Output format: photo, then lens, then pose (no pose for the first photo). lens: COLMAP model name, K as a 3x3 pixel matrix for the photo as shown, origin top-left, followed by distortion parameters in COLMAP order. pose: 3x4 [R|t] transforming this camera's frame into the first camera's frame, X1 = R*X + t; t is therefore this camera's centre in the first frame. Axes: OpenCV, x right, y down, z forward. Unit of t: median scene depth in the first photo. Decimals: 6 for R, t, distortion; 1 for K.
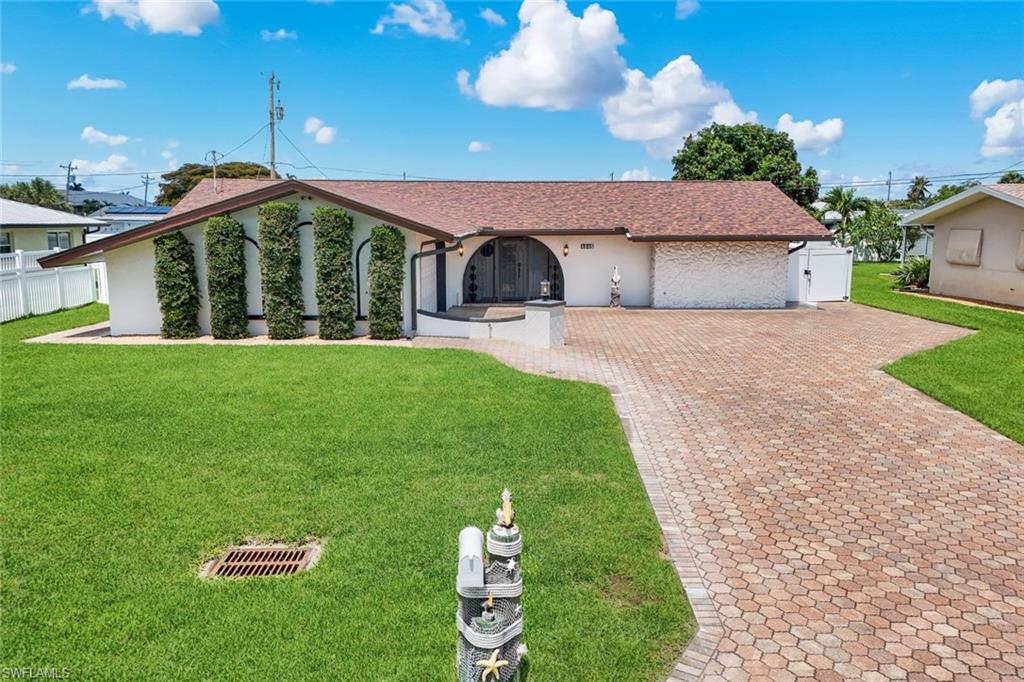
lens RADIAL K [[774.2, 0, 514.6], [0, 774.2, 370.9], [0, 0, 1]] dist [0.111168, -0.176484]
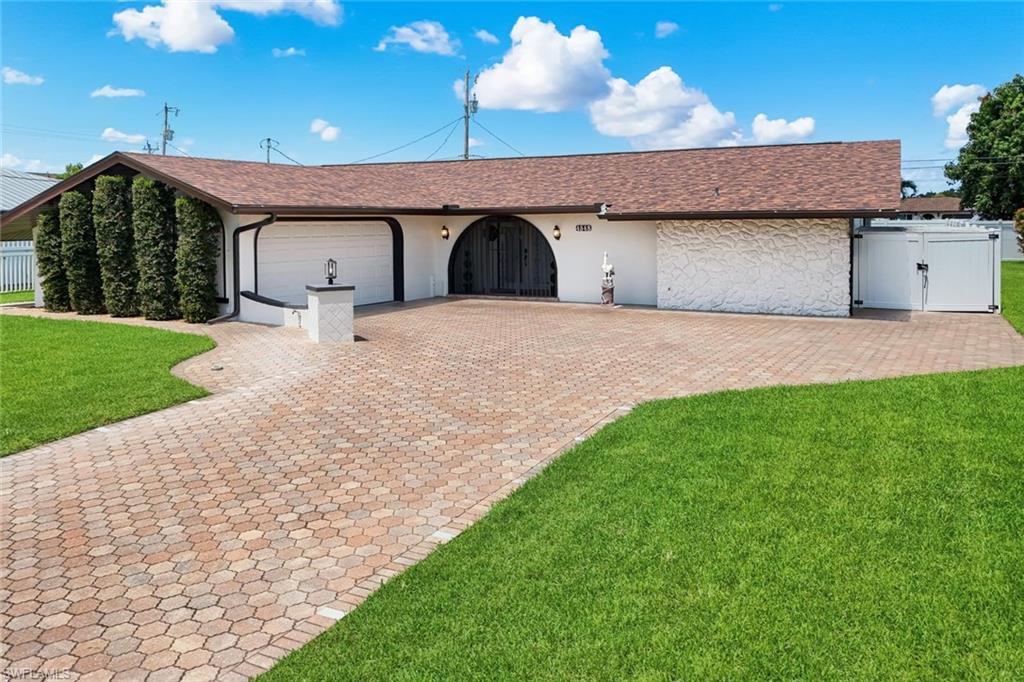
lens RADIAL K [[803.6, 0, 525.5], [0, 803.6, 337.3], [0, 0, 1]] dist [0.038477, 0.003412]
pose [[0.886093, 0.057319, -0.459949, 0.431060], [-0.080248, 0.996310, -0.030437, -0.018368], [0.456507, 0.063880, 0.887423, 0.248851]]
